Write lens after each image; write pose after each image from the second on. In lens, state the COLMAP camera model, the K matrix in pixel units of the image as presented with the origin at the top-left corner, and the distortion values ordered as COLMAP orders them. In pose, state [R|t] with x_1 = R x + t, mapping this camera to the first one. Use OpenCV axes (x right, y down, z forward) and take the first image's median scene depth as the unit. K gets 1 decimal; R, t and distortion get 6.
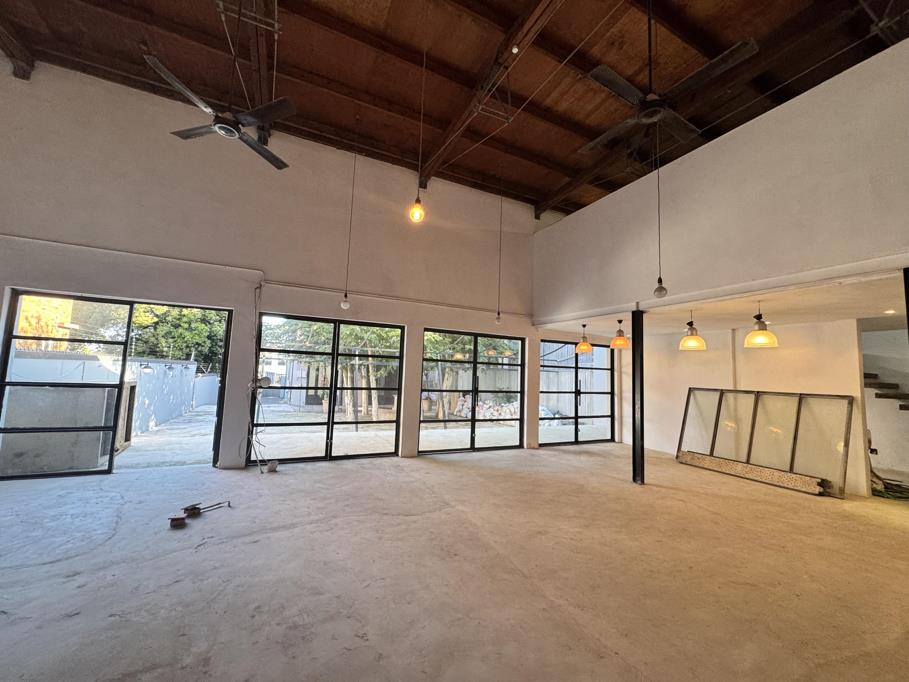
lens RADIAL K [[362.7, 0, 454.3], [0, 362.7, 339.0], [0, 0, 1]] dist [-0.002399, 0.000392]
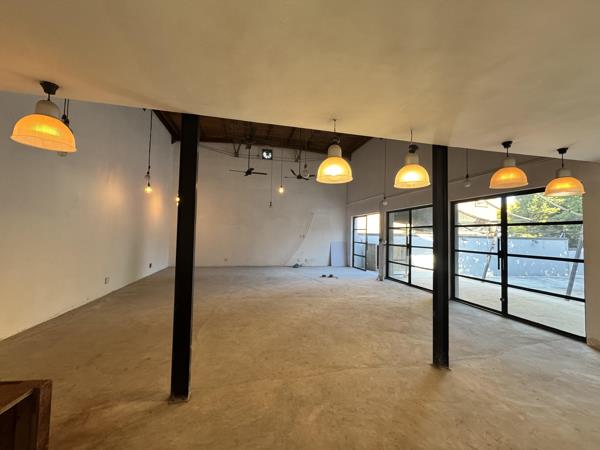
lens RADIAL K [[239.4, 0, 300.3], [0, 239.4, 224.7], [0, 0, 1]] dist [-0.002399, 0.000392]
pose [[-0.225802, -0.083195, -0.970614, 1.273922], [0.063524, 0.992969, -0.099889, 0.150237], [0.972100, -0.084213, -0.218929, 0.986282]]
